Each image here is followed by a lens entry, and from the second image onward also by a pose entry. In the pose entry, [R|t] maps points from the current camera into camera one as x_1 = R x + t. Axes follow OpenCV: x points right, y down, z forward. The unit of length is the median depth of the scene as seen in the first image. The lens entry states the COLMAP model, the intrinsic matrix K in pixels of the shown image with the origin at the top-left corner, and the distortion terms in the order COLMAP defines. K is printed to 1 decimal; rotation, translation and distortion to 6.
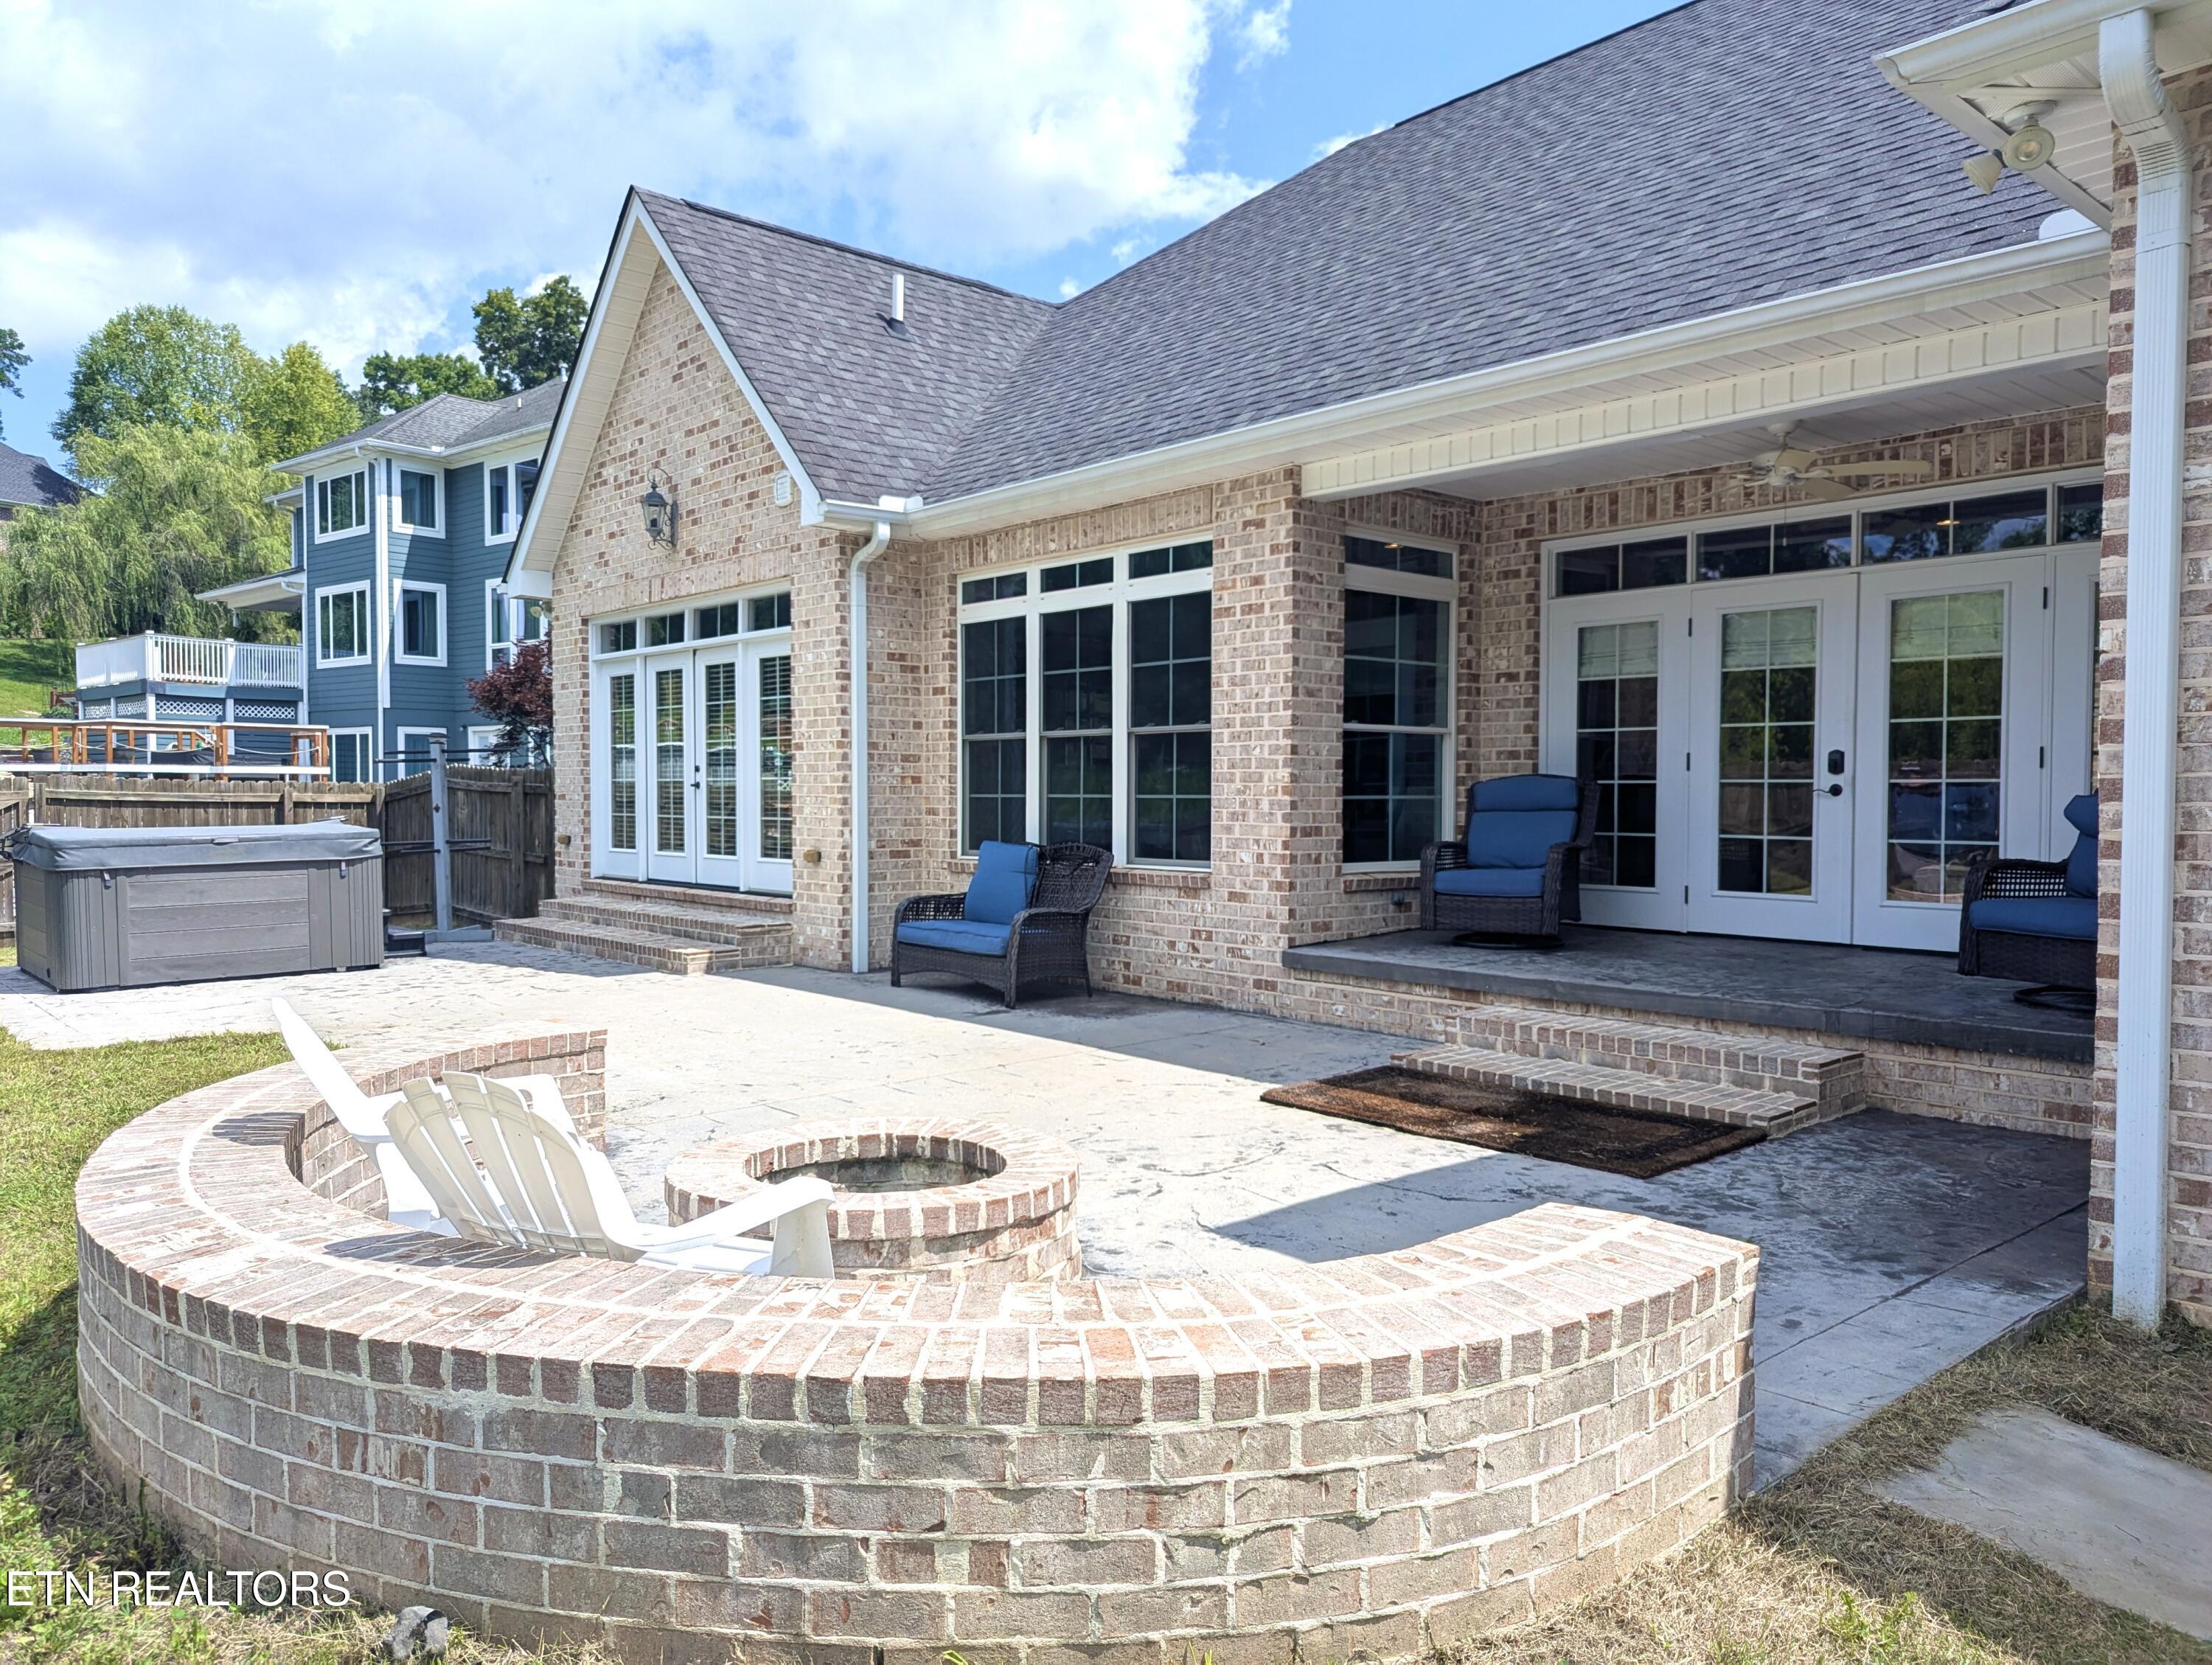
lens RADIAL K [[1559.4, 0, 1095.2], [0, 1559.4, 837.4], [0, 0, 1]] dist [0.068882, -0.059550]
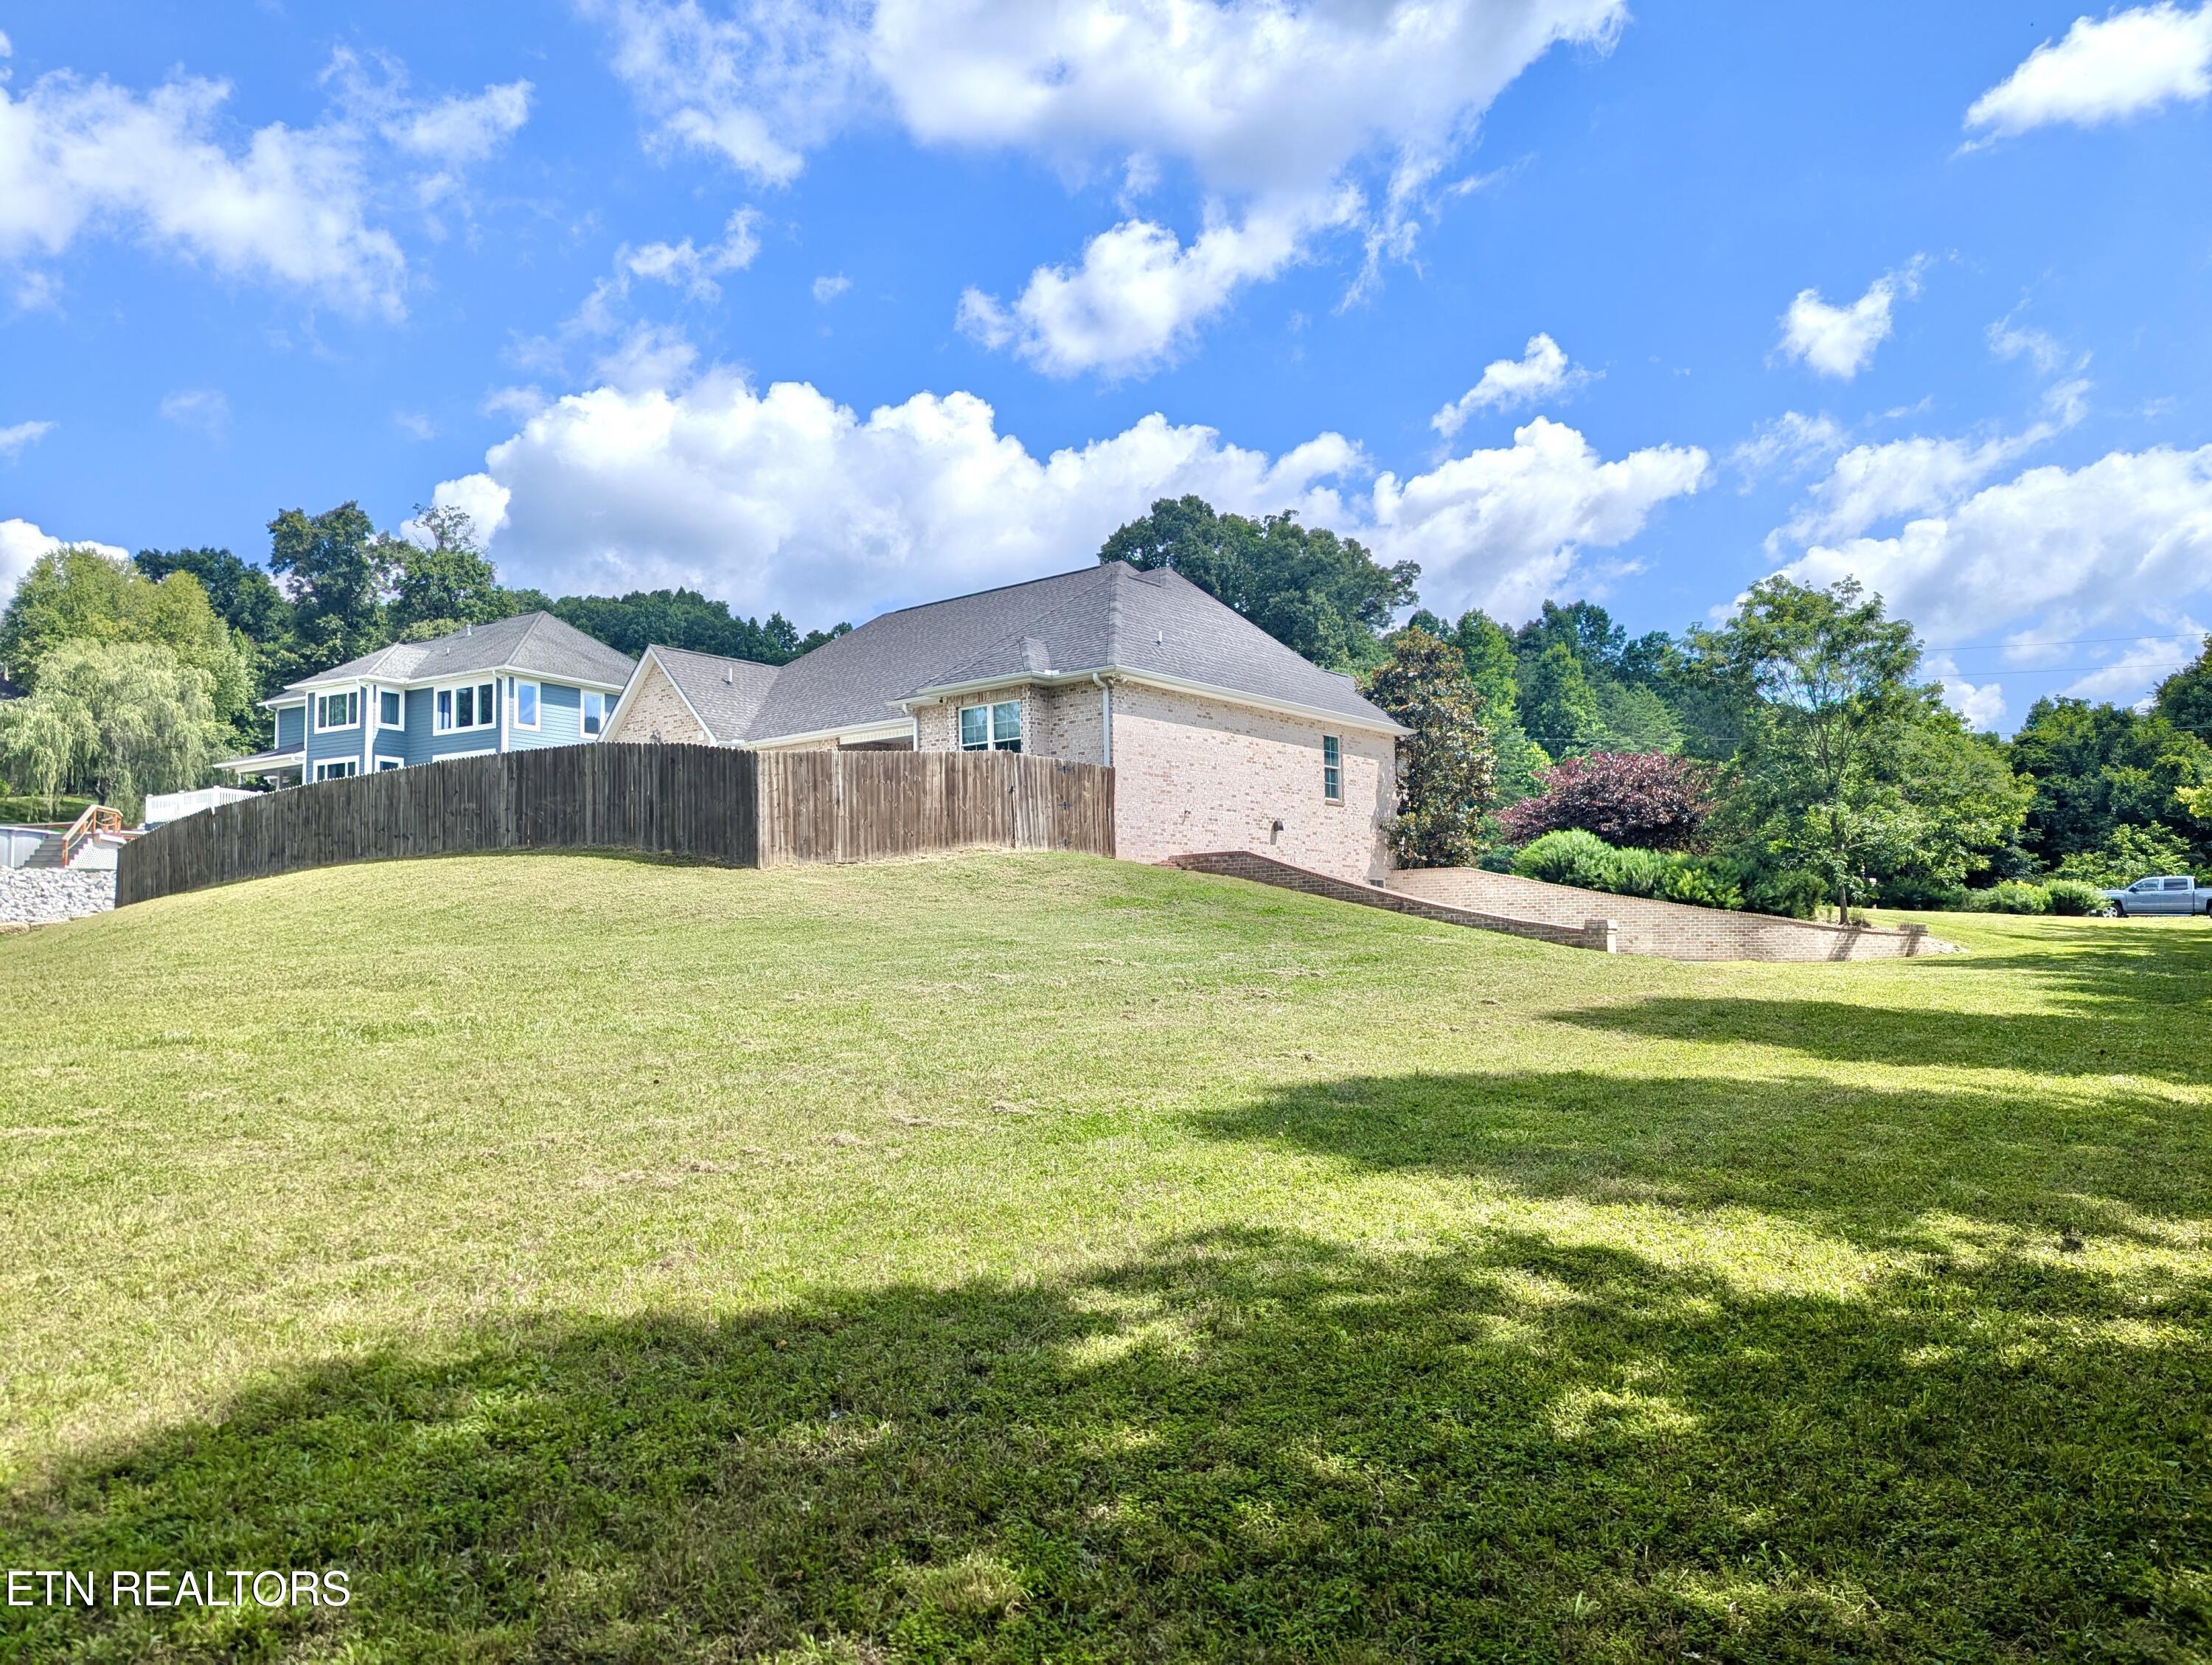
lens RADIAL K [[1559.4, 0, 1095.2], [0, 1559.4, 837.4], [0, 0, 1]] dist [0.068882, -0.059550]
pose [[0.983268, -0.005785, 0.182075, 0.003323], [0.024944, 0.994357, -0.103114, 0.111125], [-0.180451, 0.105930, 0.977863, -0.740745]]
